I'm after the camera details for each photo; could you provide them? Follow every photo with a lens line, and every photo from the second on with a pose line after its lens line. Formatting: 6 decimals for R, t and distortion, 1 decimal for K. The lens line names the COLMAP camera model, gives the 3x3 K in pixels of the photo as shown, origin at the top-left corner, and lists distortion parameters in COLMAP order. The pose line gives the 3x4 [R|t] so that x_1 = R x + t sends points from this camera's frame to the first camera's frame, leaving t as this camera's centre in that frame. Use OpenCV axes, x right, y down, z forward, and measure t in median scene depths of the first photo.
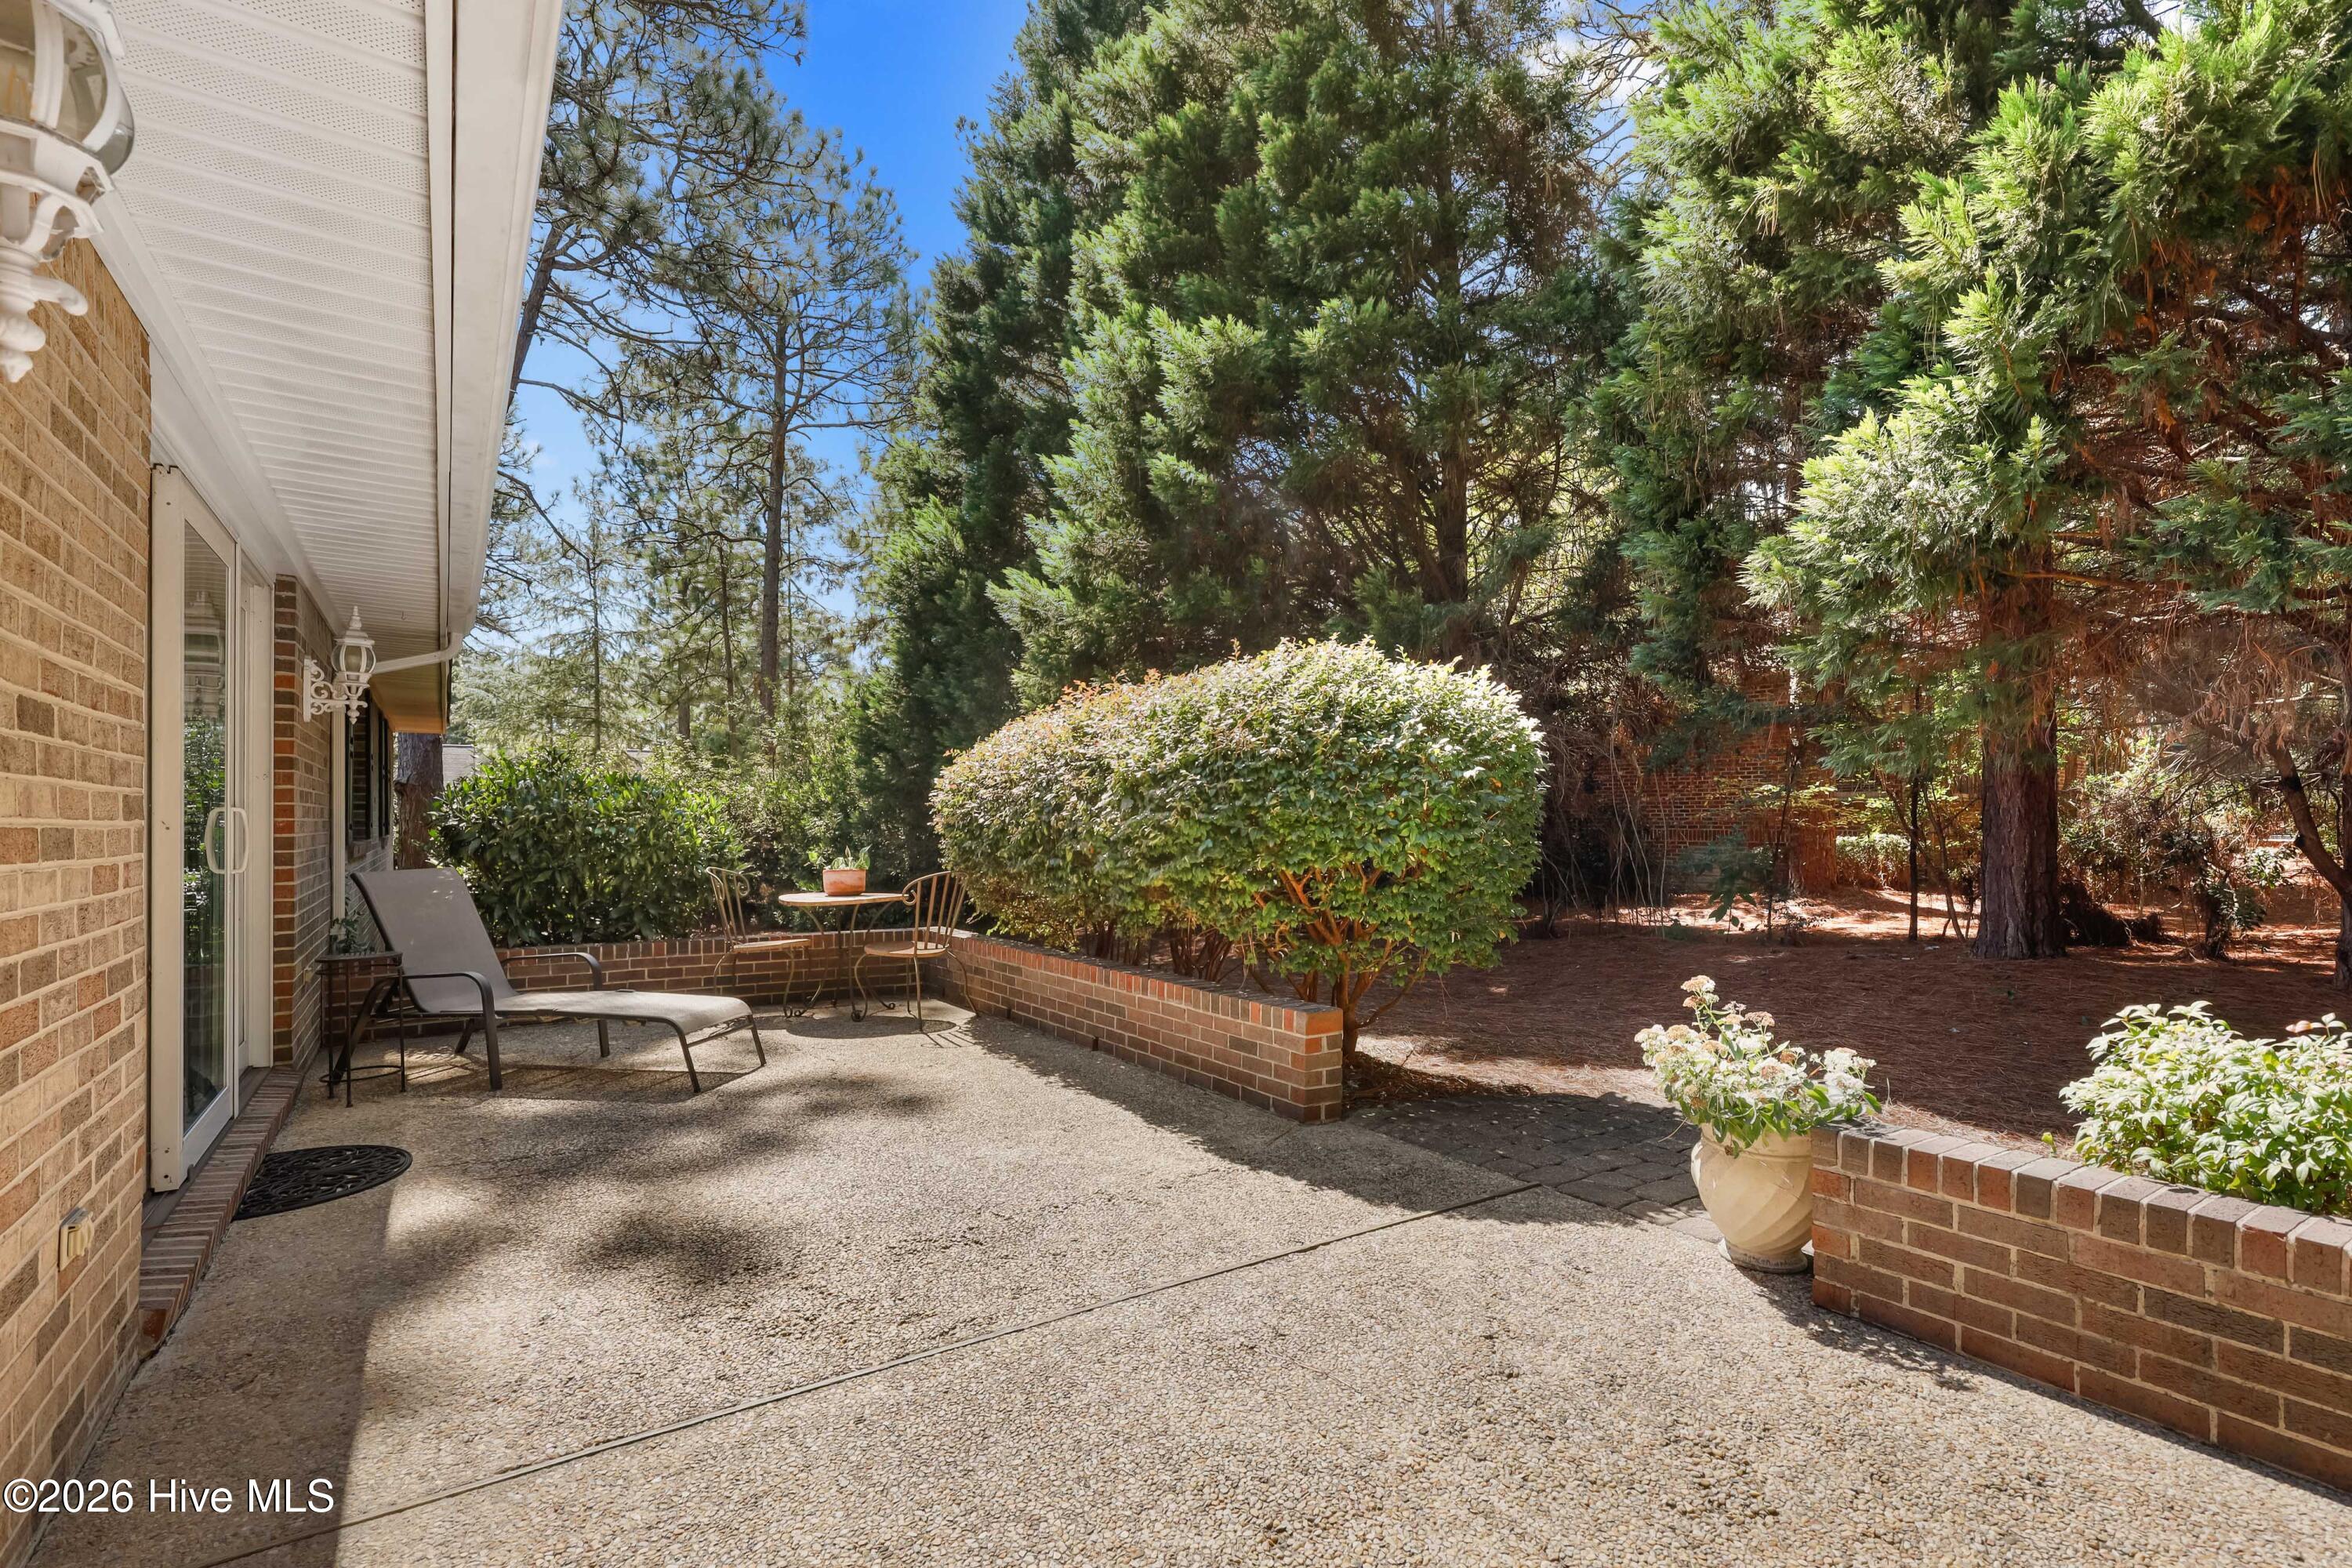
lens RADIAL K [[1081.9, 0, 1204.1], [0, 1081.9, 825.0], [0, 0, 1]] dist [-0.002519, -0.000583]
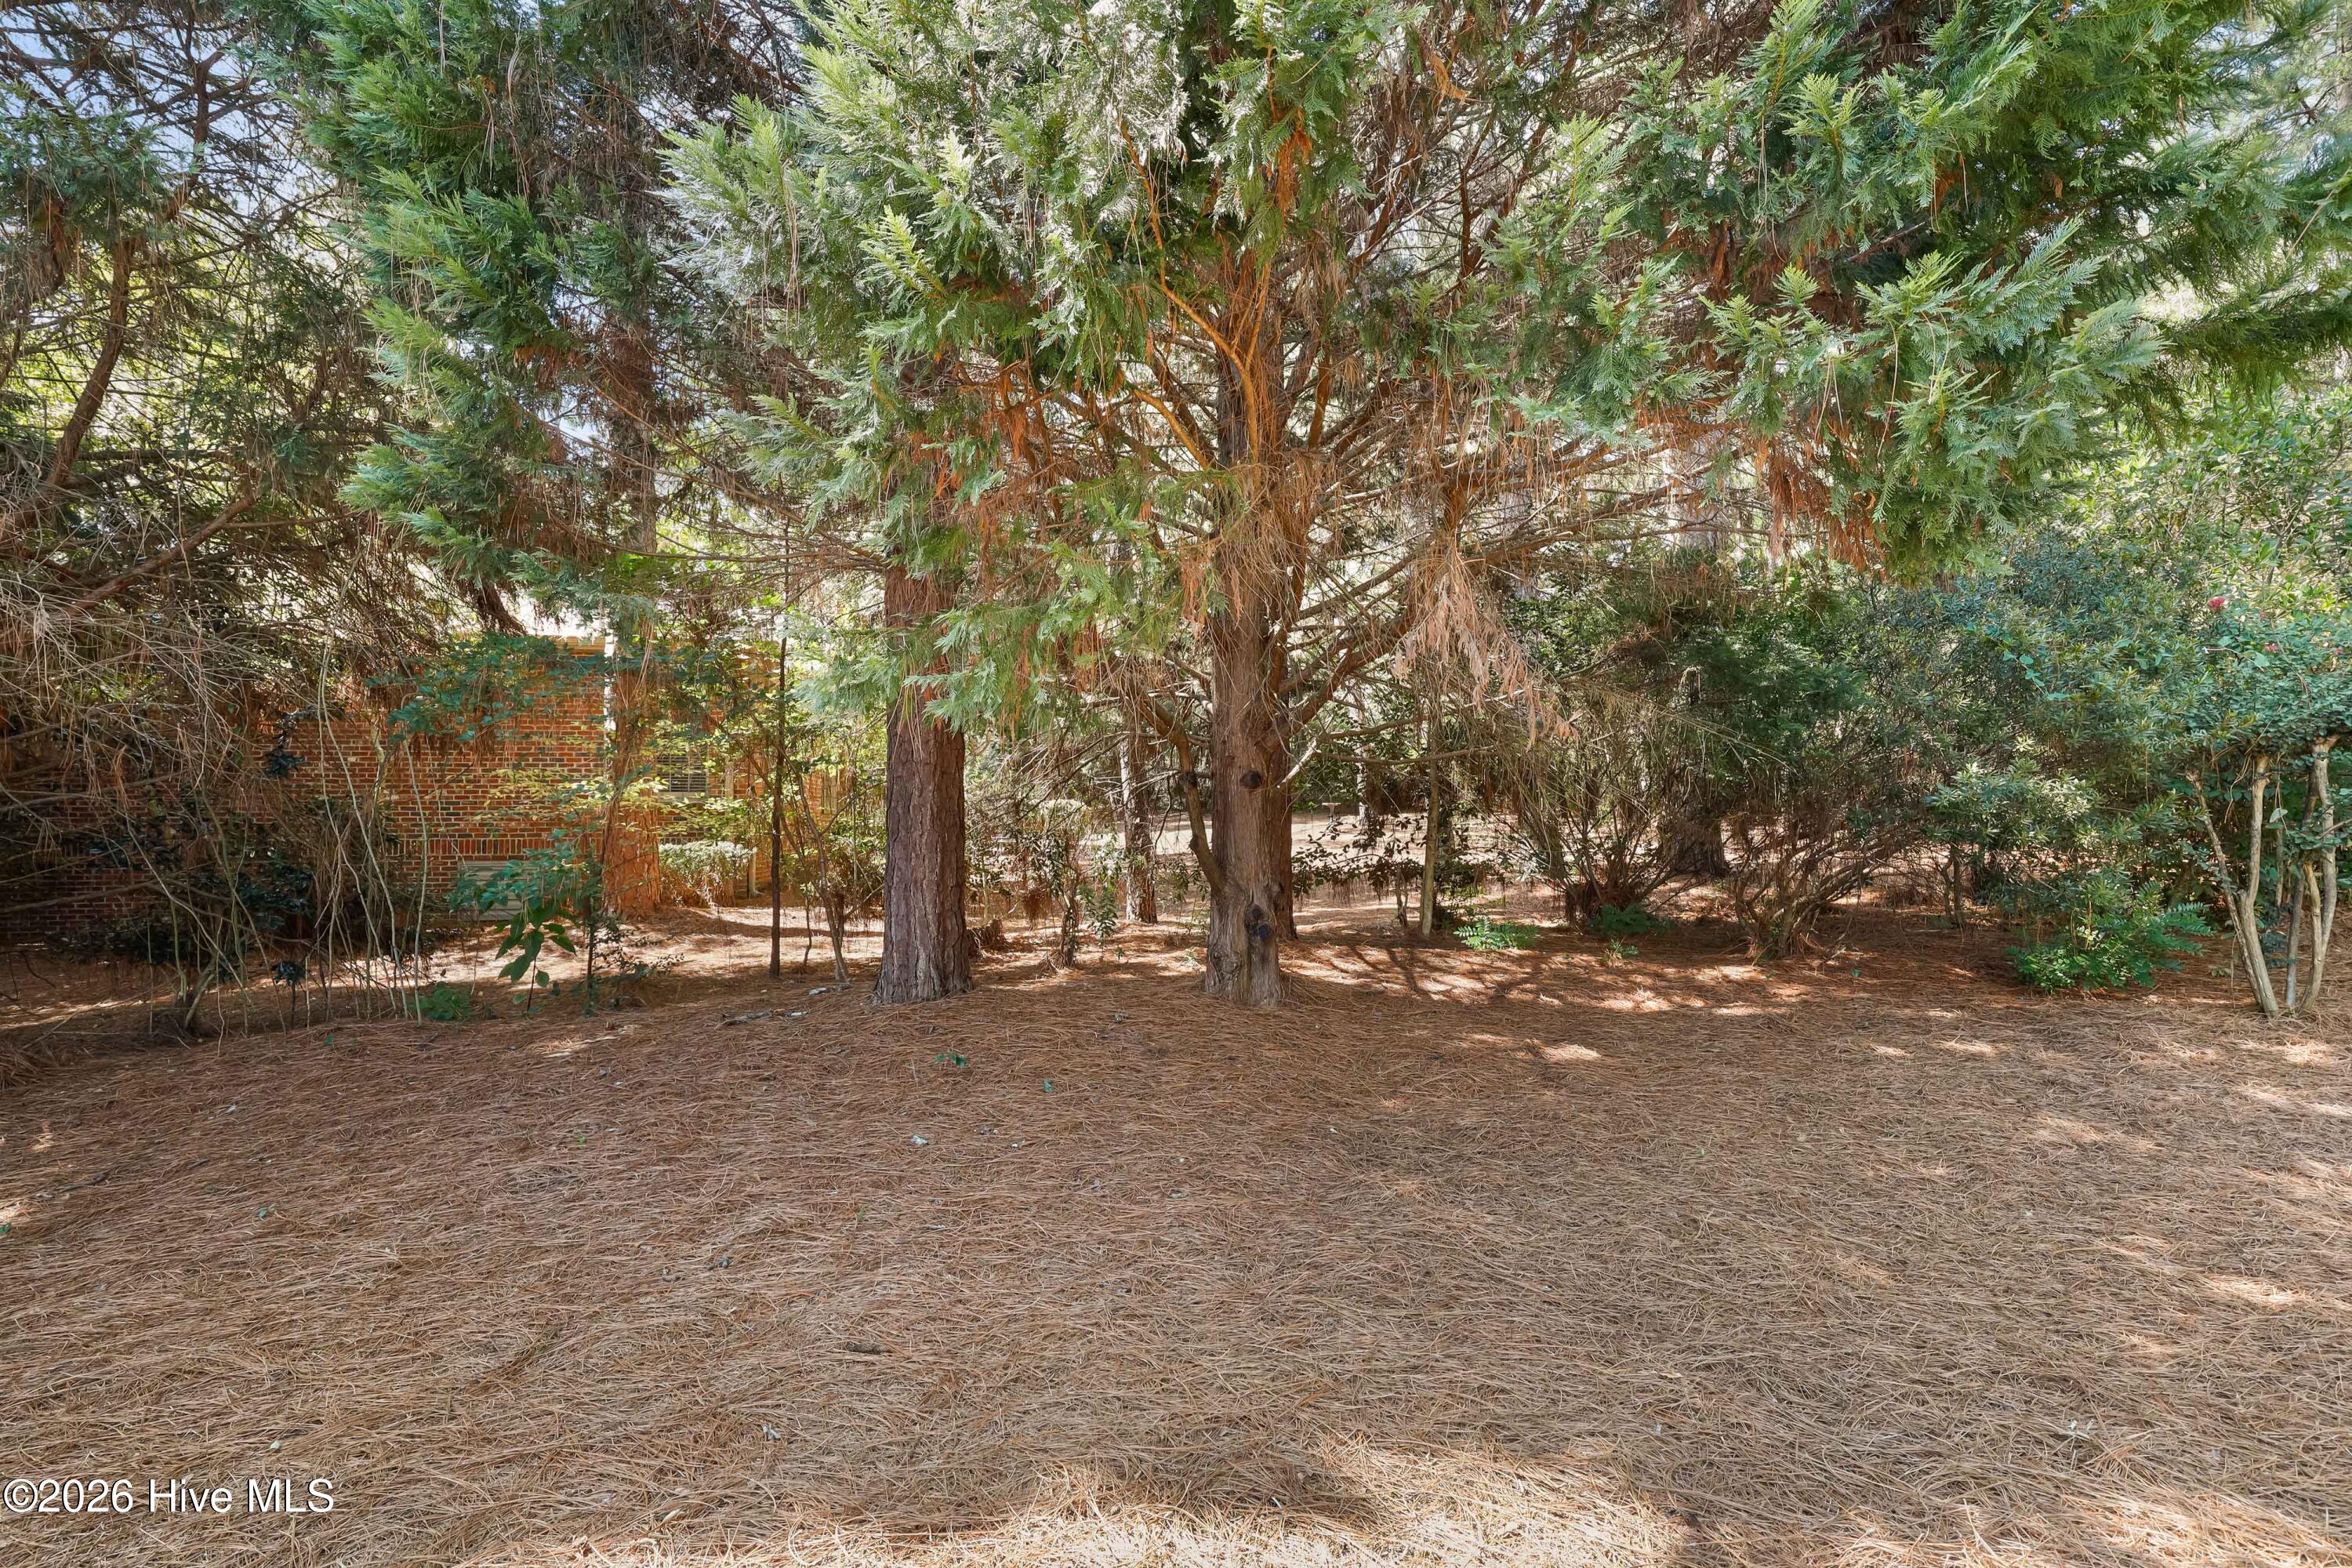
lens RADIAL K [[1081.9, 0, 1185.0], [0, 1081.9, 794.7], [0, 0, 1]] dist [-0.002519, -0.000583]
pose [[0.525664, 0.024642, 0.850335, 0.111568], [0.006074, 0.999446, -0.032718, 0.001972], [-0.850671, 0.022364, 0.525223, 0.264163]]
